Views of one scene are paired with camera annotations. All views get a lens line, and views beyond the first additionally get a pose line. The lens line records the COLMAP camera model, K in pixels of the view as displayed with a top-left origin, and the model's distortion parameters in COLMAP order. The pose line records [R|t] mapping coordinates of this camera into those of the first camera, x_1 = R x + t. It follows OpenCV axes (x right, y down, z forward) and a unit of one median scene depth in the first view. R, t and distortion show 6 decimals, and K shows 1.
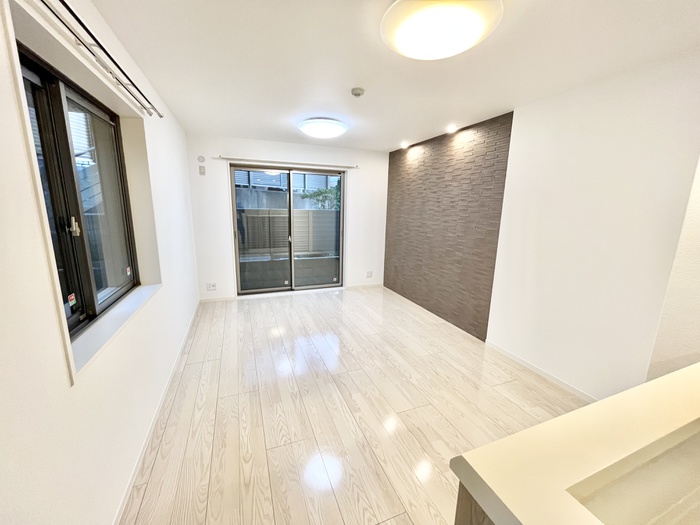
lens RADIAL K [[282.5, 0, 349.1], [0, 282.5, 262.2], [0, 0, 1]] dist [-0.004985, 0.000558]
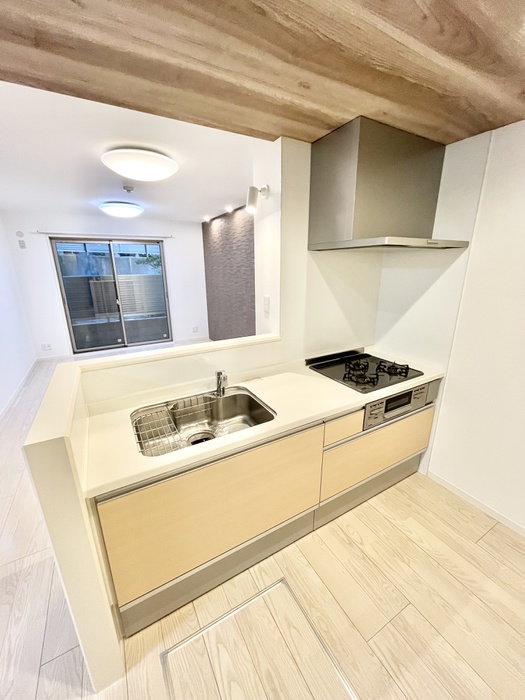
lens RADIAL K [[282.5, 0, 263.4], [0, 282.5, 348.6], [0, 0, 1]] dist [-0.004985, 0.000558]
pose [[0.988974, -0.067217, 0.131953, 0.230126], [0.054989, 0.994031, 0.094224, 0.032569], [-0.137499, -0.085929, 0.986768, -0.250118]]
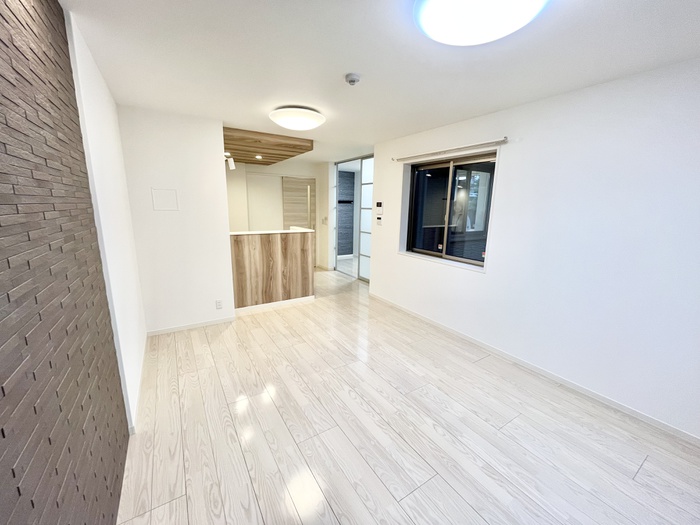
lens RADIAL K [[282.5, 0, 349.8], [0, 282.5, 263.2], [0, 0, 1]] dist [-0.004985, 0.000558]
pose [[-0.979900, 0.002548, -0.199475, 0.116571], [-0.075294, 0.921240, 0.381638, -0.220510], [0.184736, 0.388986, -0.902531, 1.094458]]
